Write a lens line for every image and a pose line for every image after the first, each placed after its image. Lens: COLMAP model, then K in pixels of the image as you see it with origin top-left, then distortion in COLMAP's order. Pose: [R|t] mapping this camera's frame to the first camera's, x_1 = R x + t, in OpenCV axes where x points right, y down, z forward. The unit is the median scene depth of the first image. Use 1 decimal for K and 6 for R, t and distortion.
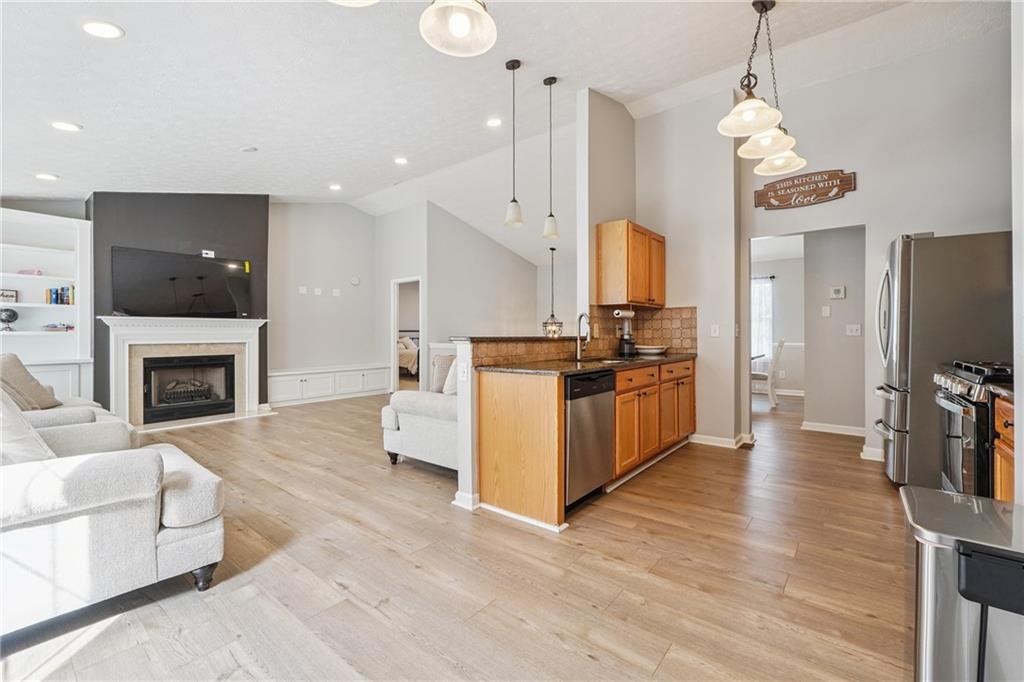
lens RADIAL K [[448.4, 0, 514.4], [0, 448.4, 333.4], [0, 0, 1]] dist [0.004385, 0.000160]
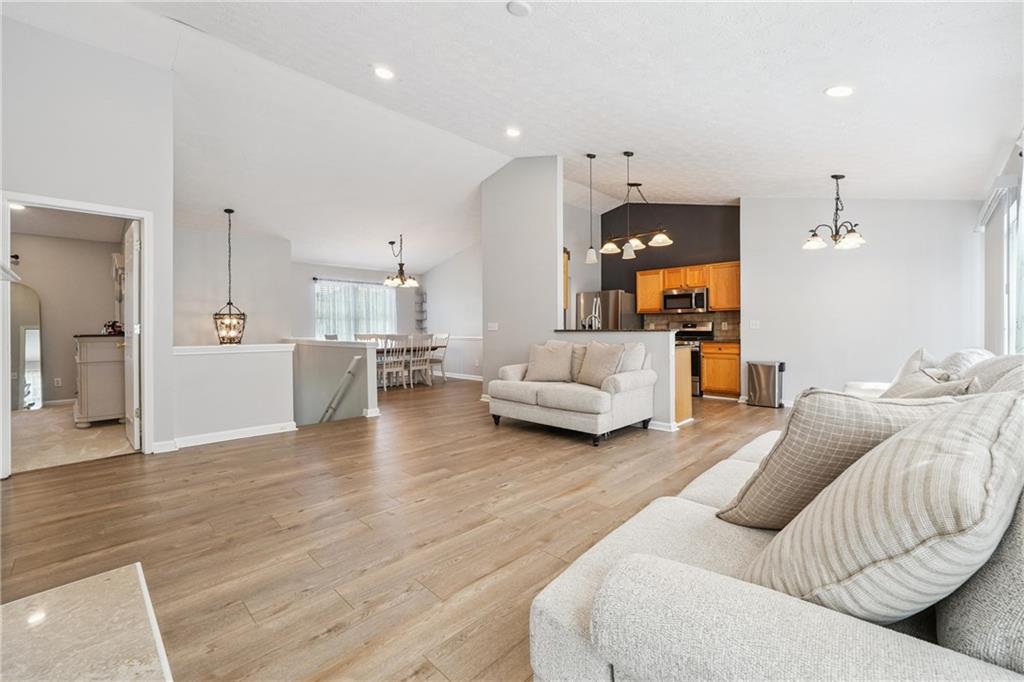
lens RADIAL K [[428.0, 0, 515.9], [0, 428.0, 342.0], [0, 0, 1]] dist [-0.010943, -0.000140]
pose [[0.081612, -0.032855, 0.996123, -1.332627], [0.003059, 0.999460, 0.032714, 0.002895], [-0.996660, 0.000377, 0.081668, 1.118181]]
